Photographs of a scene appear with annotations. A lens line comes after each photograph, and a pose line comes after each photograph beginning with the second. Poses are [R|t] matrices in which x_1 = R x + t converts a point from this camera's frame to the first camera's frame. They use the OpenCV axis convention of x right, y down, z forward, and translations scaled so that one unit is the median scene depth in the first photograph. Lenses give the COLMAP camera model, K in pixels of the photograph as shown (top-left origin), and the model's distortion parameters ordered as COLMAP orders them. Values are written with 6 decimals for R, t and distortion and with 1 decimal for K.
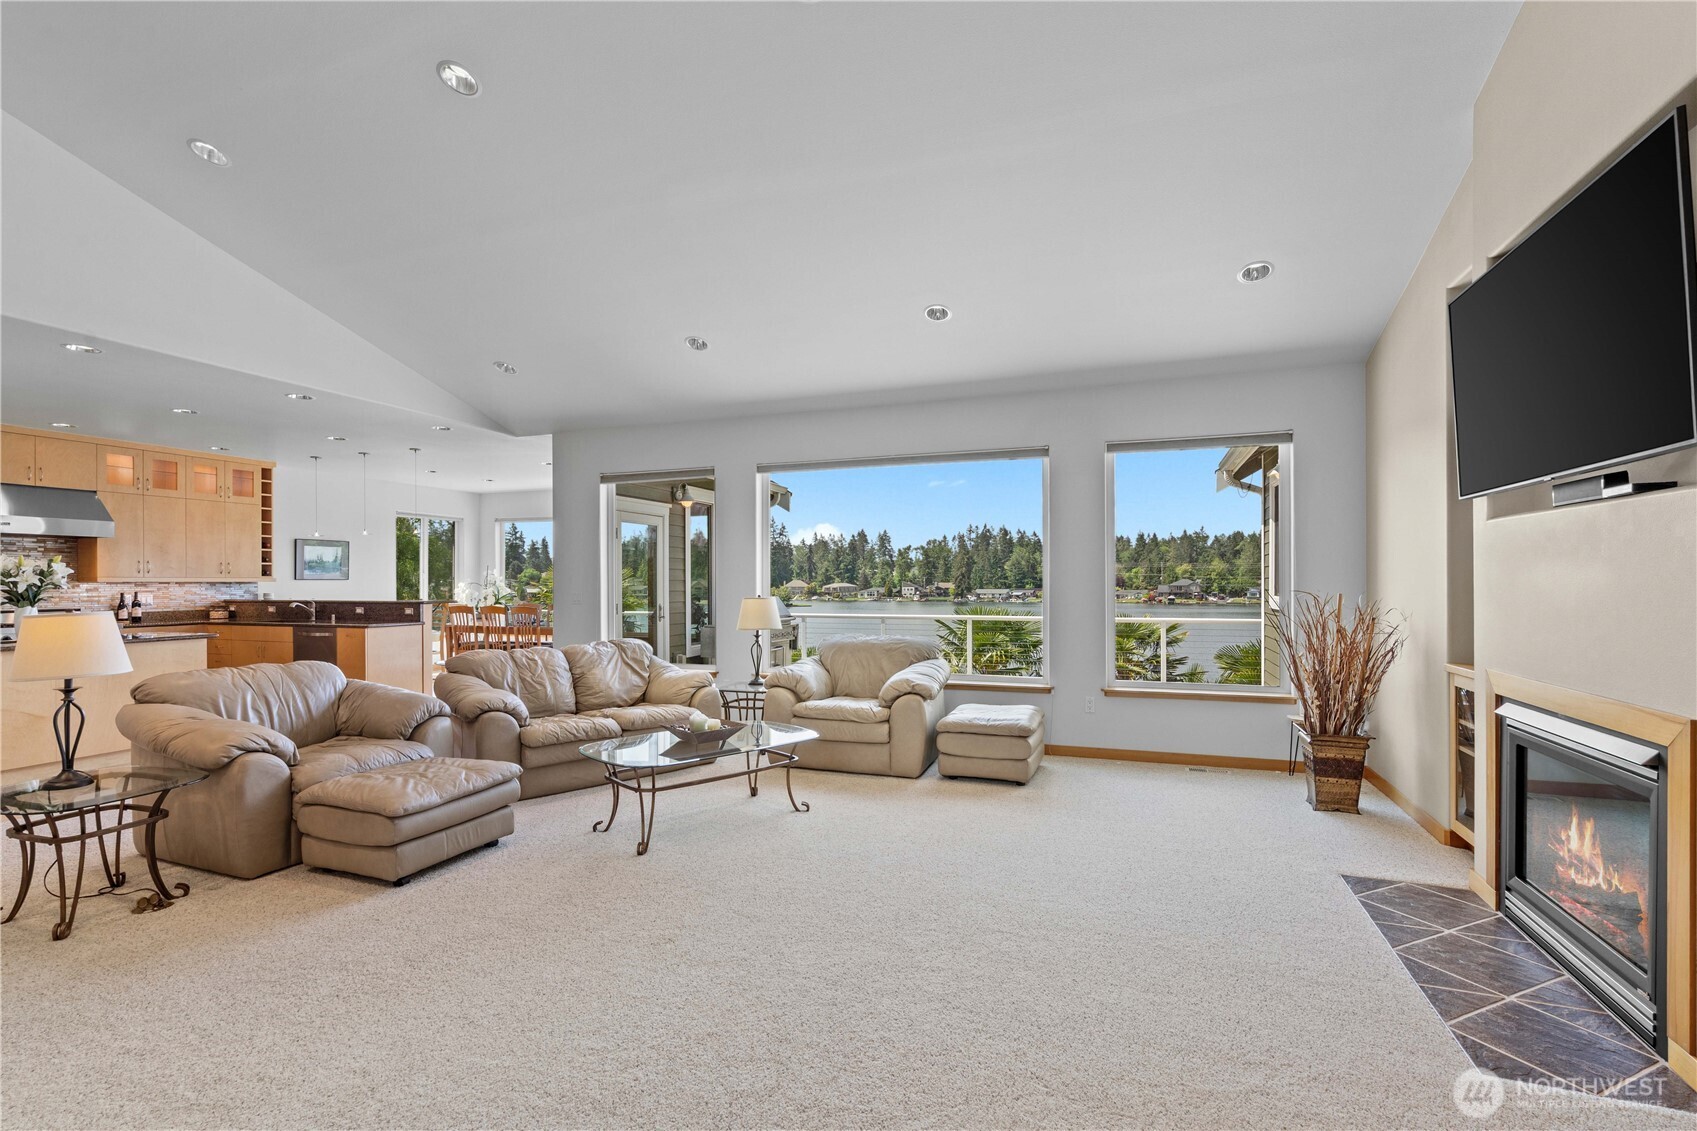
lens RADIAL K [[771.4, 0, 825.1], [0, 771.4, 589.8], [0, 0, 1]] dist [0.000167, 0.001498]
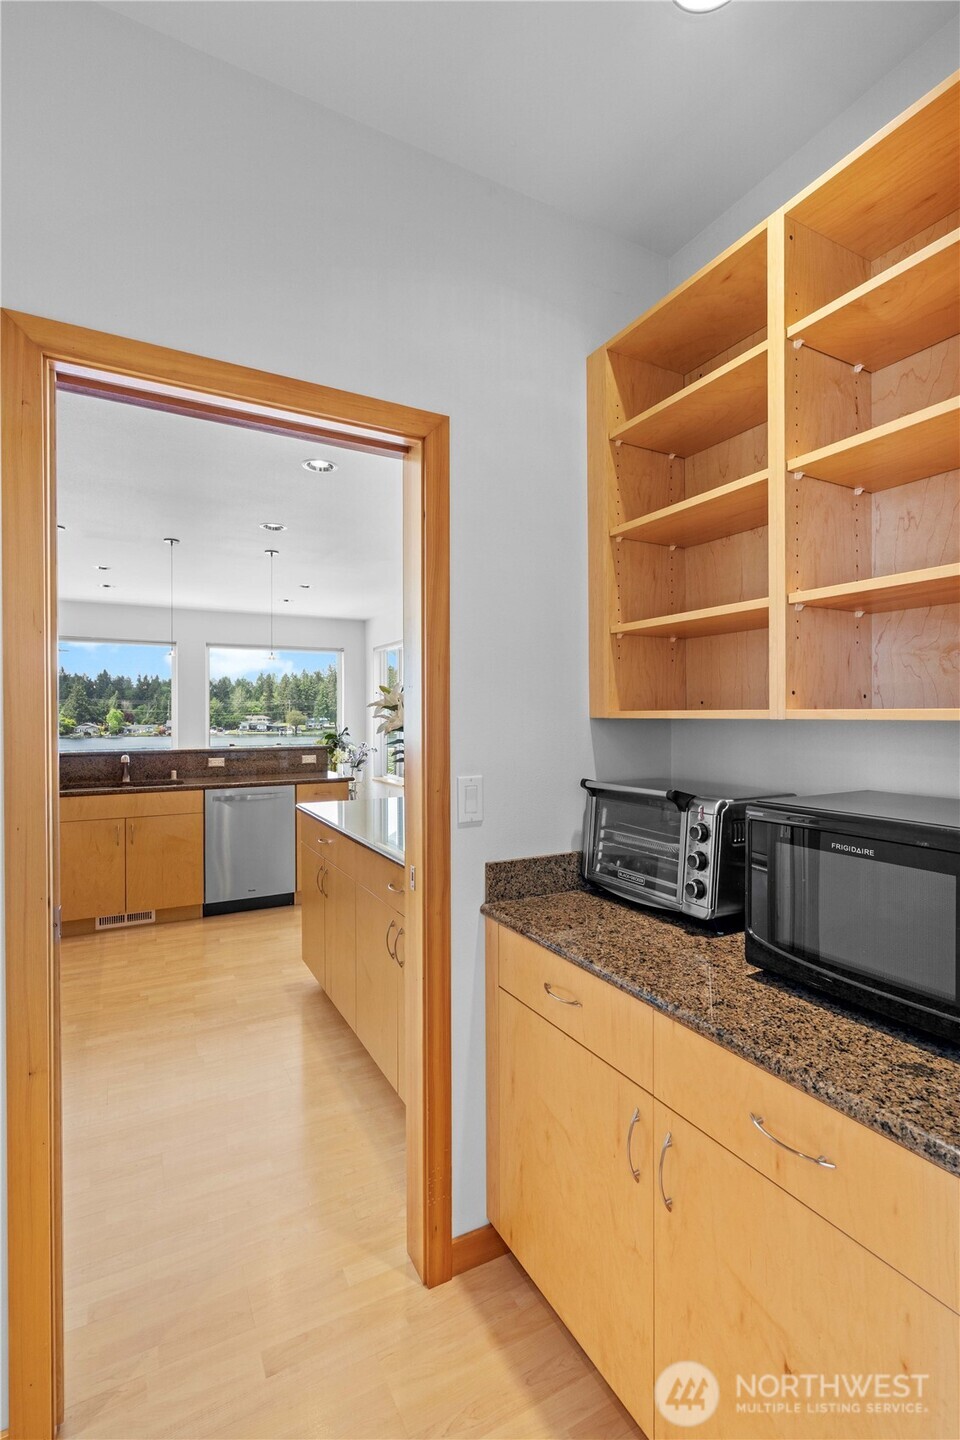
lens RADIAL K [[654.6, 0, 478.7], [0, 654.6, 716.3], [0, 0, 1]] dist [0.000167, 0.001498]
pose [[0.649673, -0.001024, 0.760213, -0.135708], [0.010223, 0.999920, -0.007390, -0.001349], [-0.760145, 0.012572, 0.649632, 0.061843]]
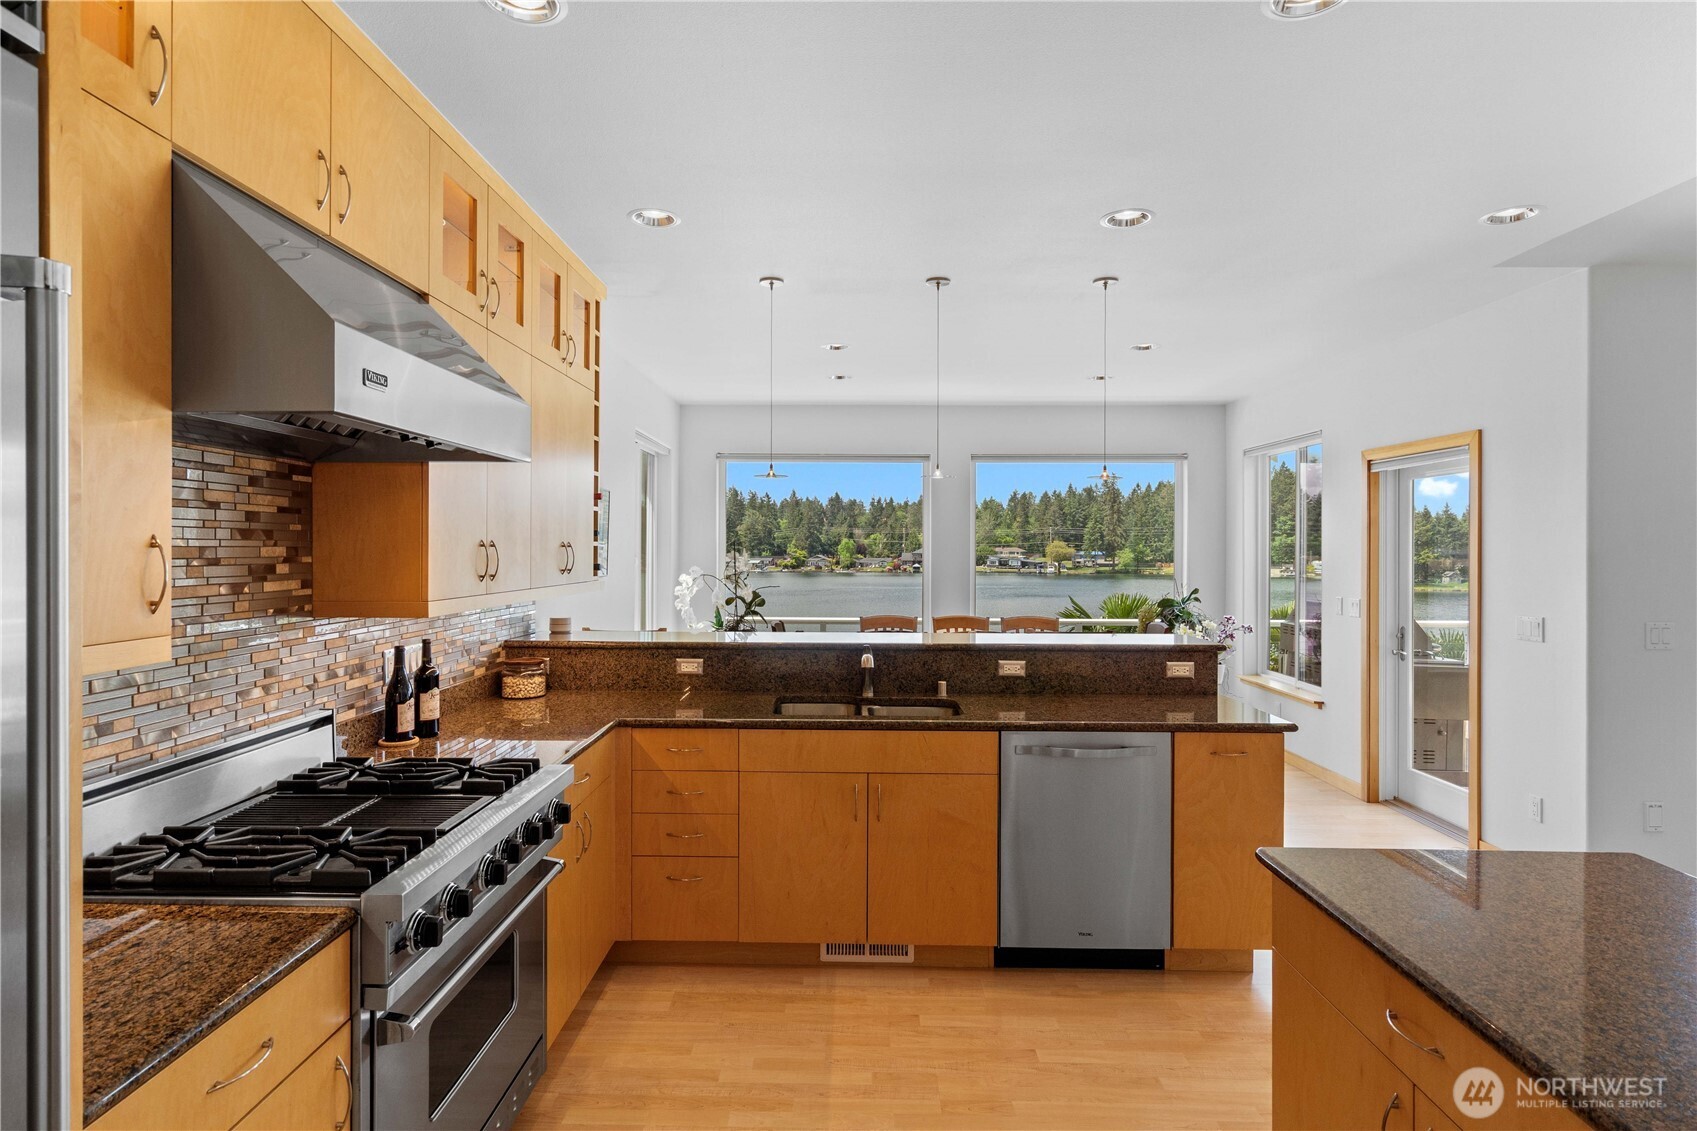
lens RADIAL K [[886.0, 0, 843.2], [0, 886.0, 548.7], [0, 0, 1]] dist [0.013095, -0.000518]
pose [[0.938445, 0.005300, 0.345387, -0.125970], [-0.002020, 0.999949, -0.009855, -0.004523], [-0.345422, 0.008550, 0.938408, 0.089172]]
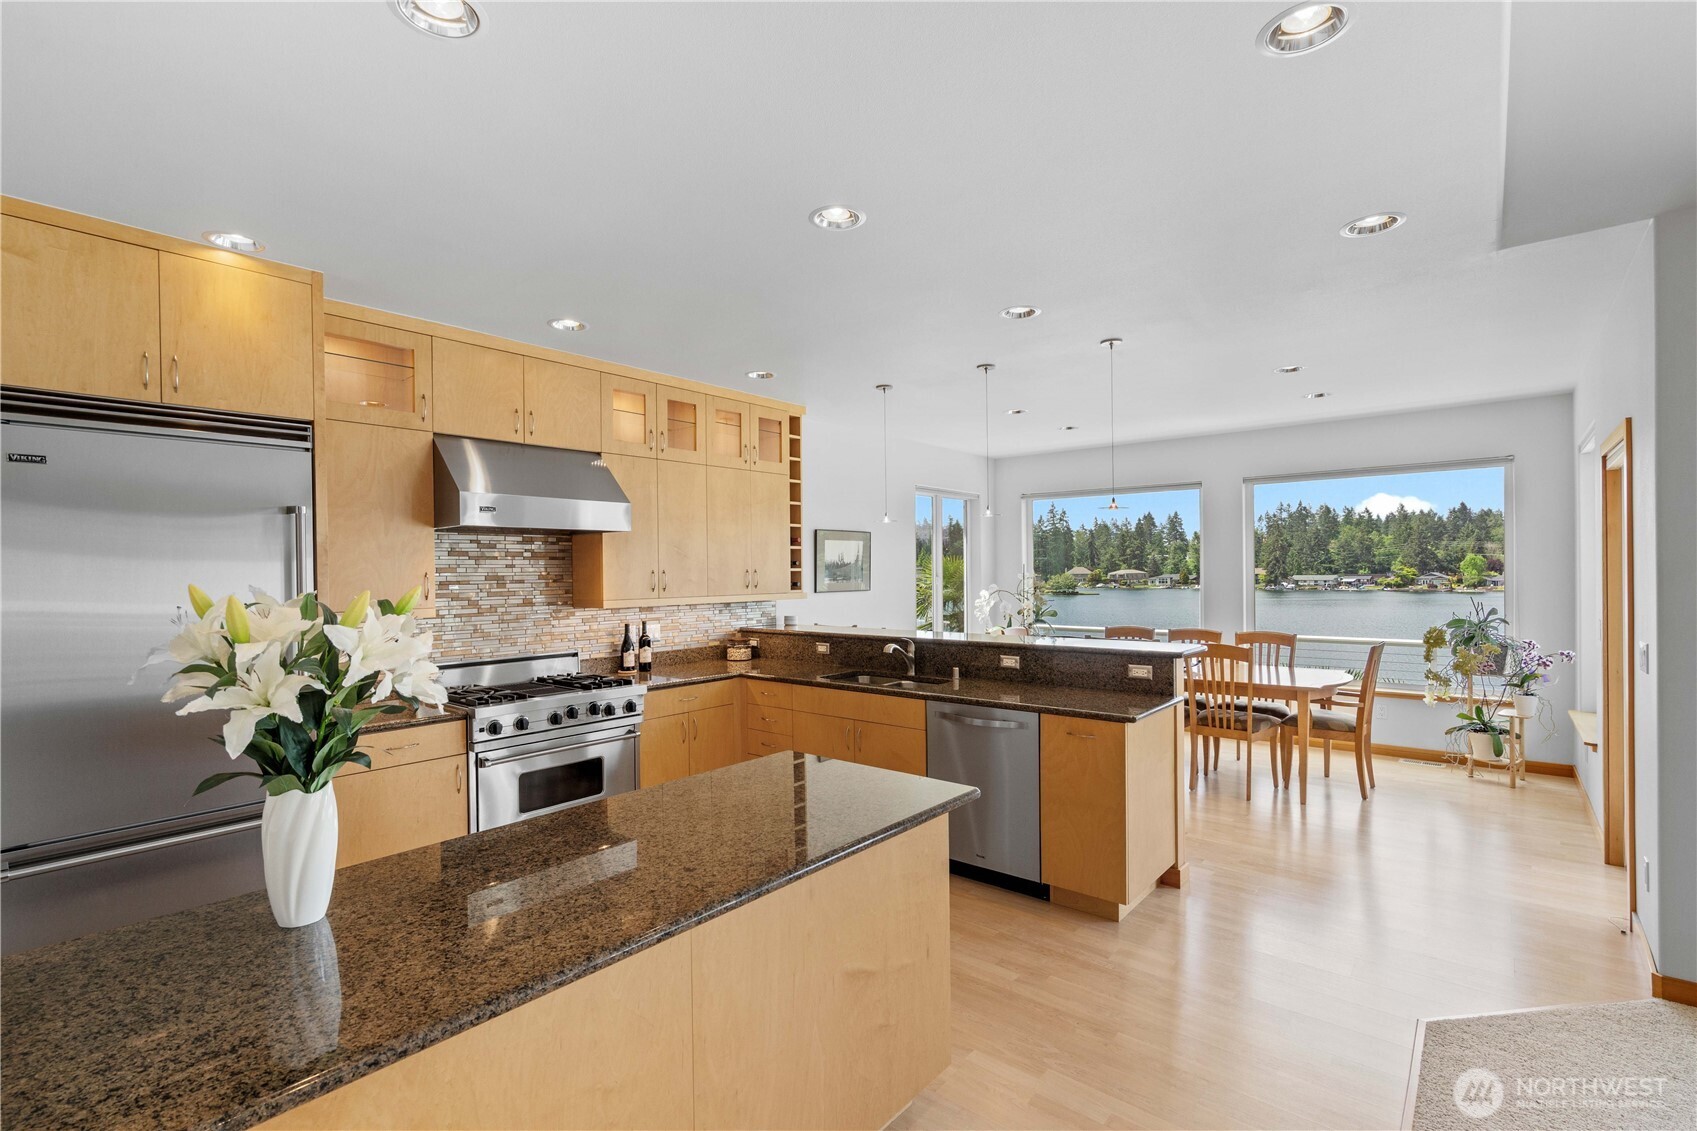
lens RADIAL K [[771.4, 0, 844.9], [0, 771.4, 574.4], [0, 0, 1]] dist [0.000167, 0.001498]
pose [[0.946457, -0.006869, -0.322757, -0.080629], [0.005521, 0.999972, -0.005092, -0.004428], [0.322783, 0.003038, 0.946468, 0.070578]]
